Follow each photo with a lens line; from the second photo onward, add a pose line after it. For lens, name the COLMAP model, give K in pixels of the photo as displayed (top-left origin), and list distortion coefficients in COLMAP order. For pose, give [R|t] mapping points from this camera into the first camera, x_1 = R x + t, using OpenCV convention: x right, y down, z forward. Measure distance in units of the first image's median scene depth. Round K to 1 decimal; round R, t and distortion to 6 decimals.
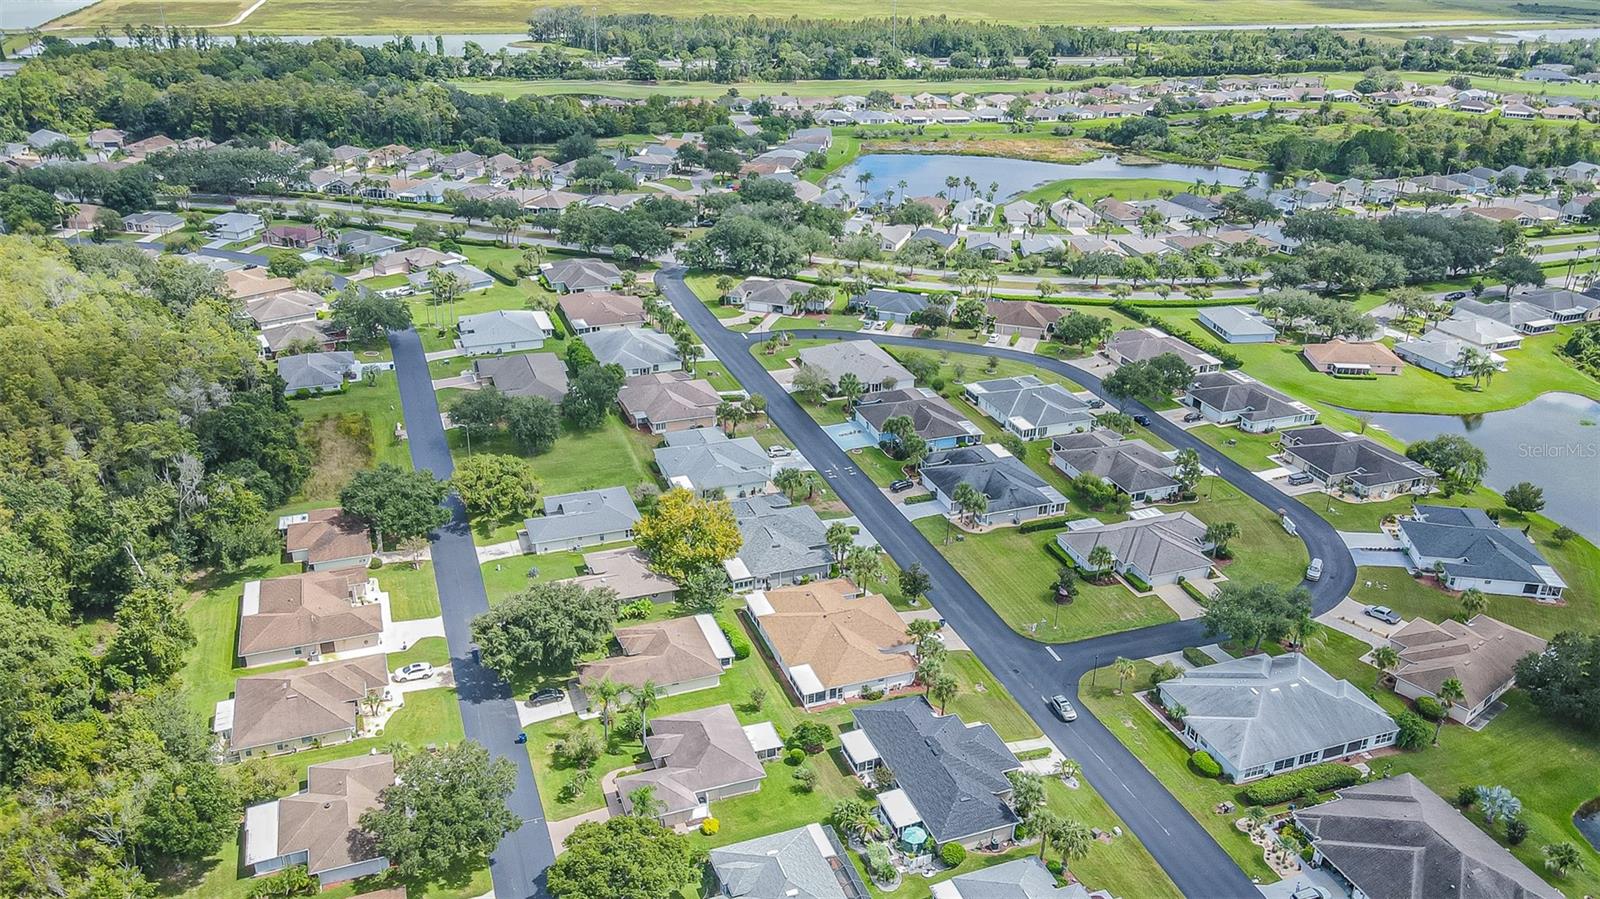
lens RADIAL K [[1229.0, 0, 811.9], [0, 1229.0, 450.6], [0, 0, 1]] dist [0.000789, 0.049240]
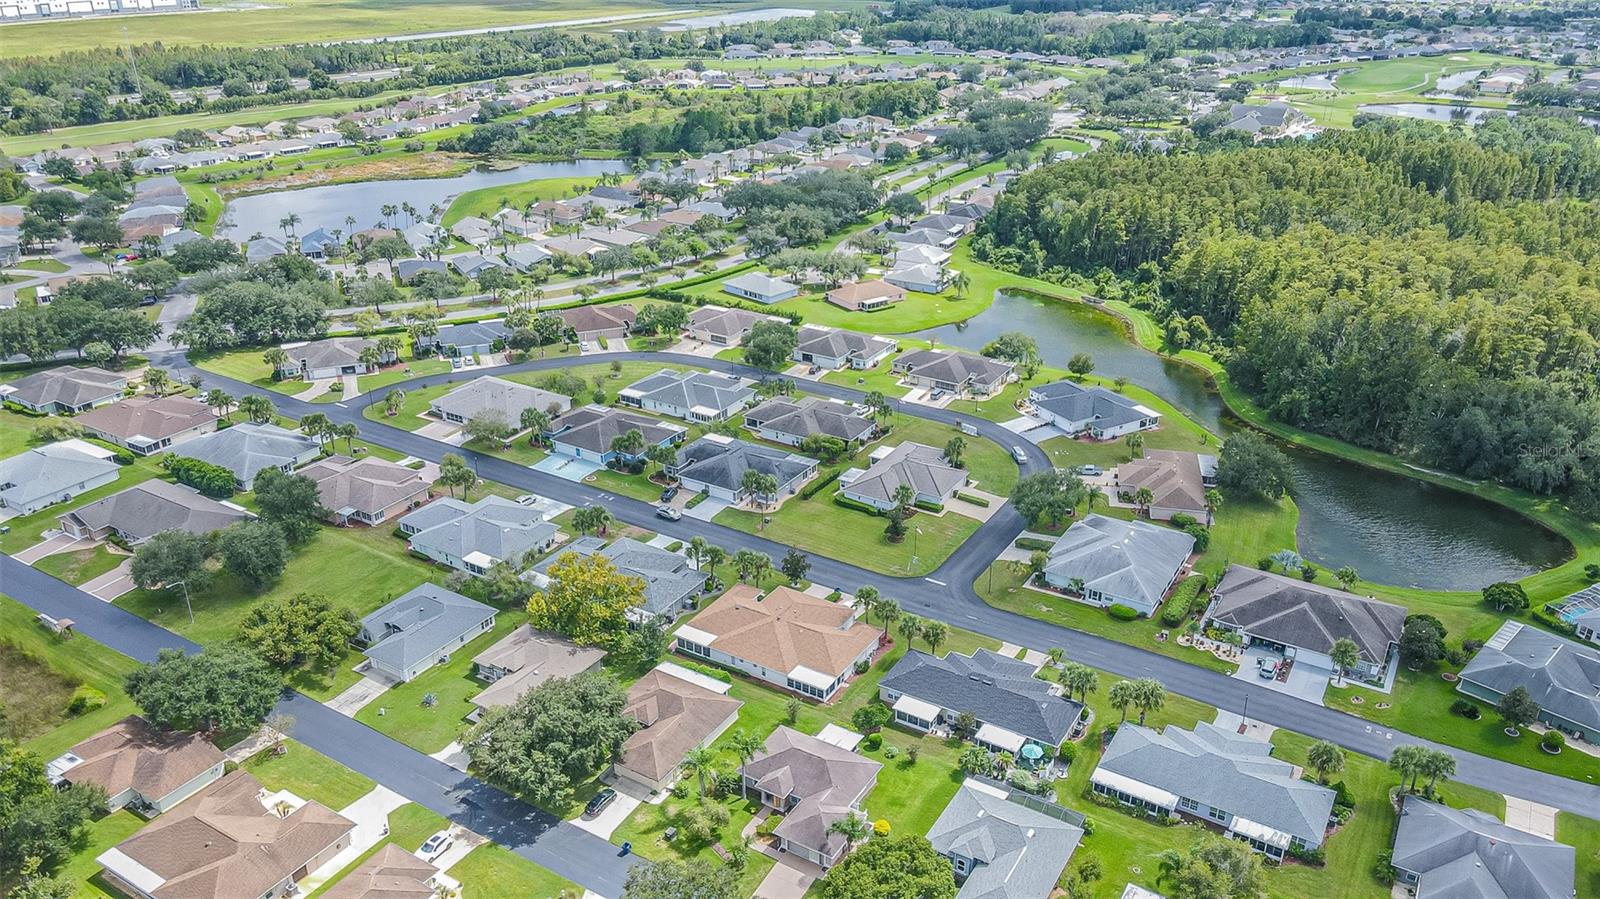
lens RADIAL K [[1189.1, 0, 805.5], [0, 1189.1, 445.0], [0, 0, 1]] dist [-0.005925, 0.036649]
pose [[0.787503, -0.269718, 0.554158, -0.291713], [0.268297, 0.959513, 0.085740, -0.050817], [-0.554848, 0.081159, 0.827984, 0.090794]]
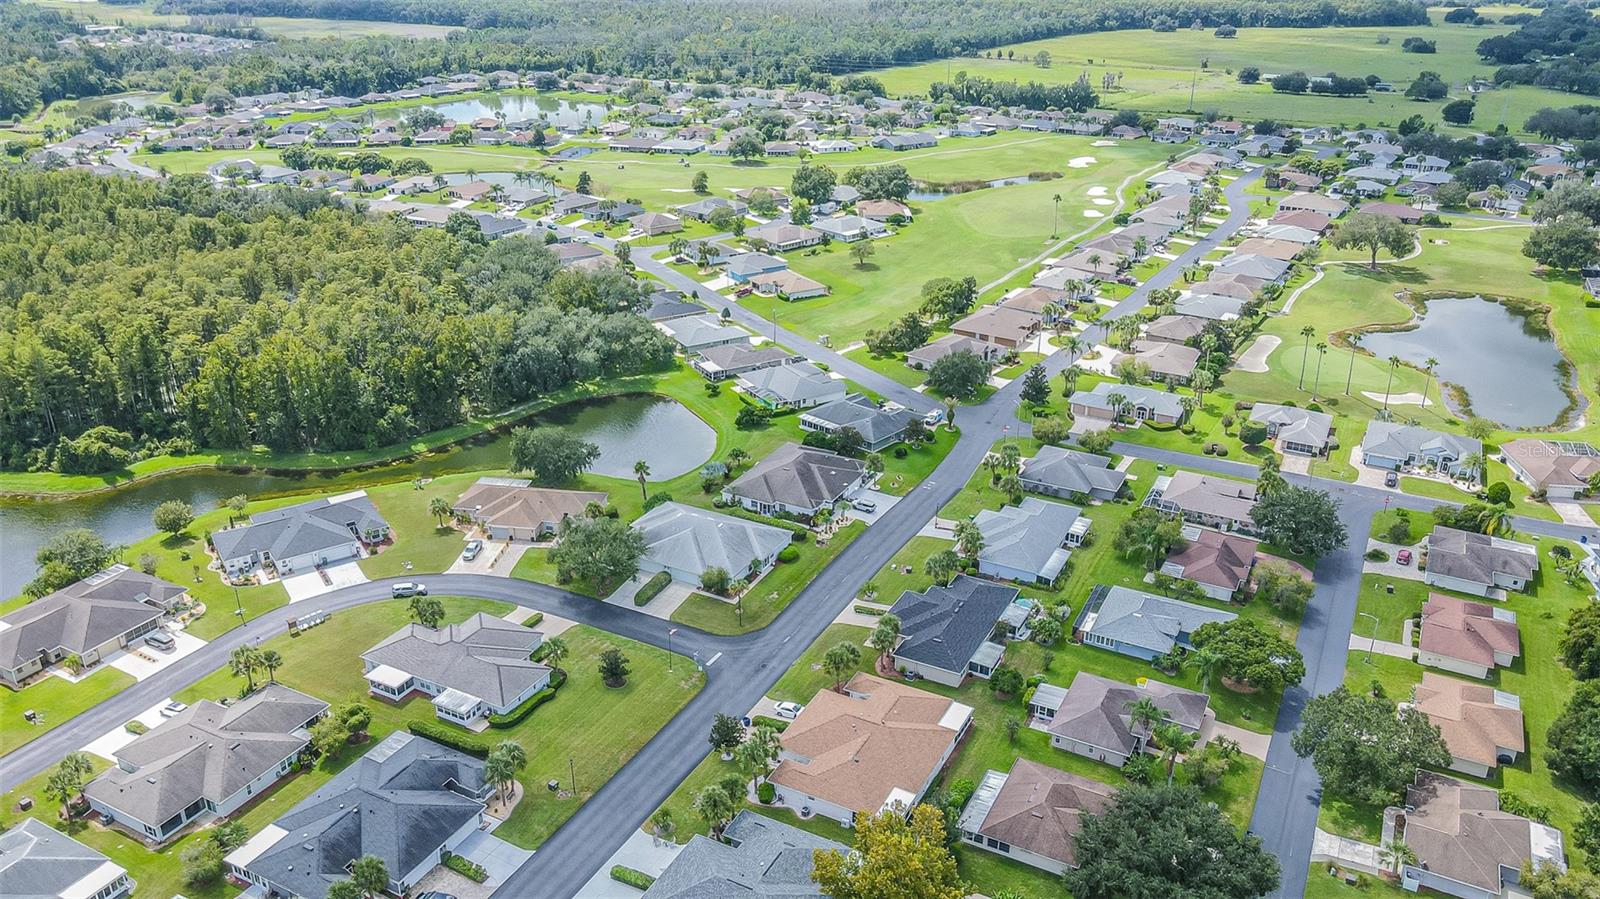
lens RADIAL K [[1189.1, 0, 805.5], [0, 1189.1, 445.0], [0, 0, 1]] dist [-0.005925, 0.036649]
pose [[-0.668149, -0.320284, 0.671562, -0.279860], [0.288368, 0.720578, 0.630564, -0.342615], [-0.685872, 0.614968, -0.389093, 0.752782]]
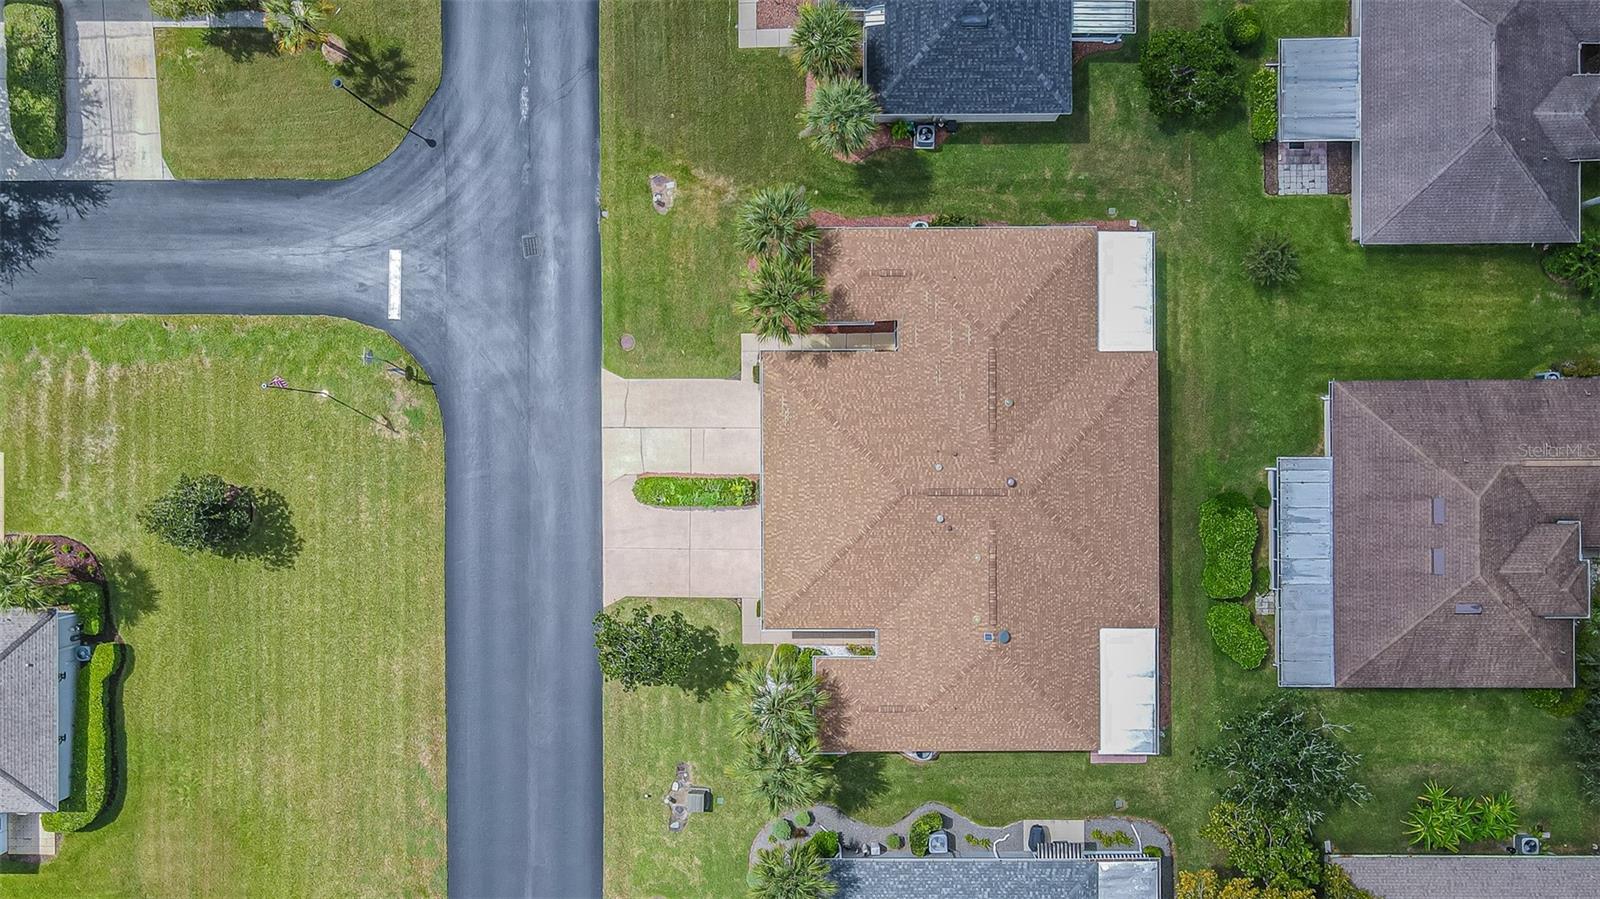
lens RADIAL K [[1261.0, 0, 800.0], [0, 1261.0, 449.5], [0, 0, 1]] dist [-0.004412, 0.033425]
pose [[-0.936975, -0.349177, -0.012393, 0.043416], [0.135912, -0.396922, 0.907734, -0.110088], [-0.321879, 0.848840, 0.419363, 0.521844]]
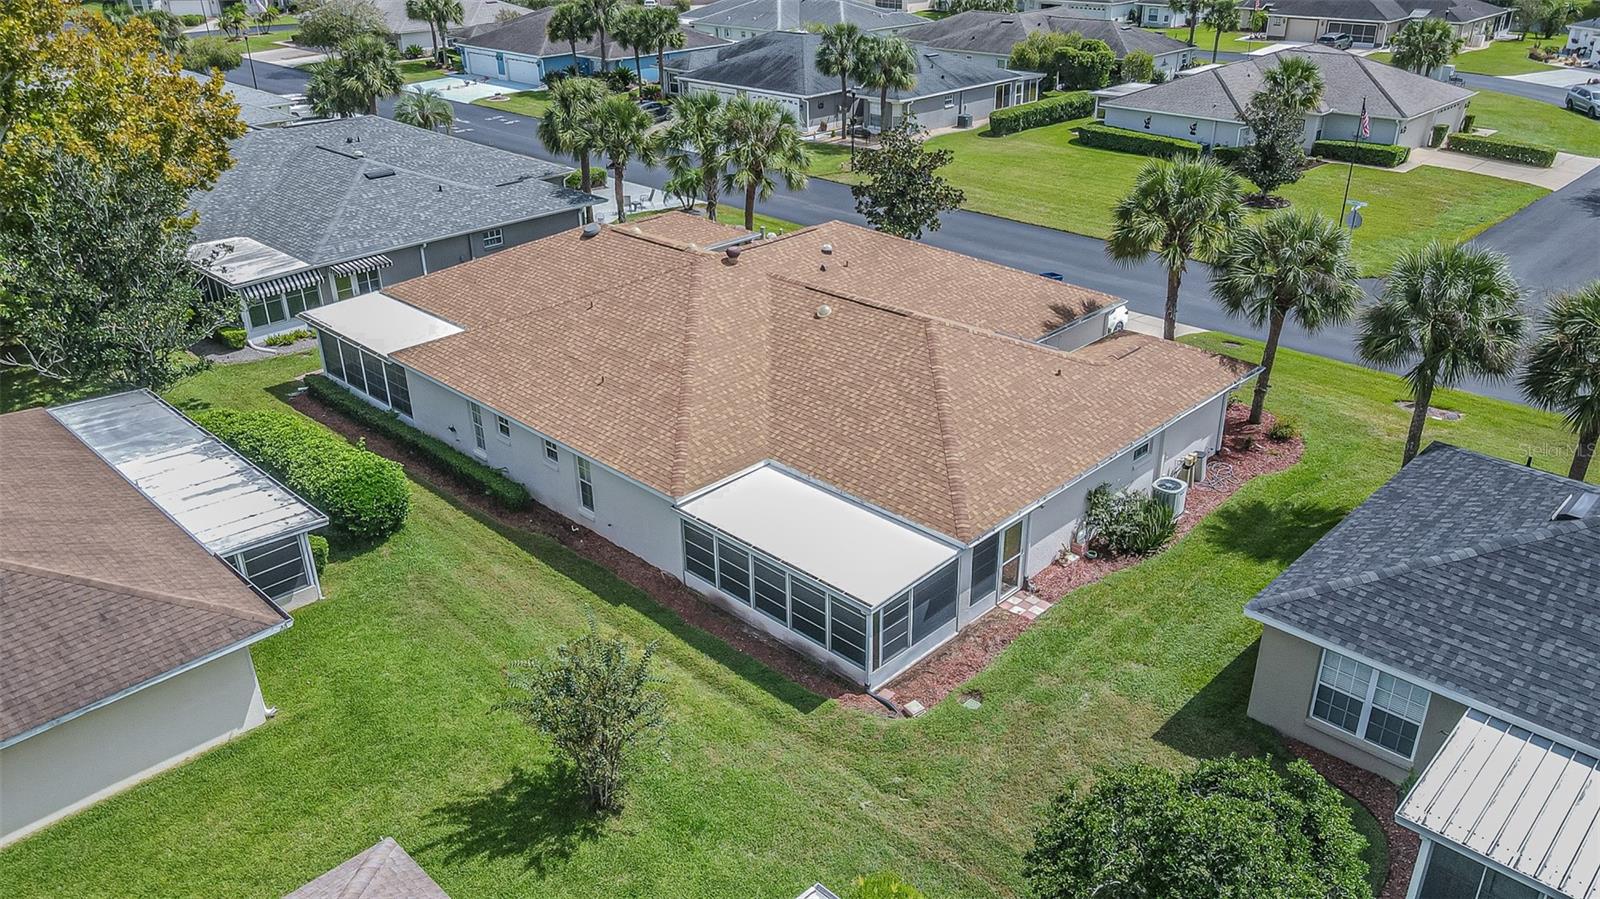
lens RADIAL K [[1184.9, 0, 800.0], [0, 1184.9, 449.5], [0, 0, 1]] dist [-0.008502, 0.053334]
pose [[0.906127, -0.211440, 0.366371, -0.036110], [0.201725, 0.977277, 0.065089, 0.094012], [-0.371808, 0.014927, 0.928189, 0.486215]]
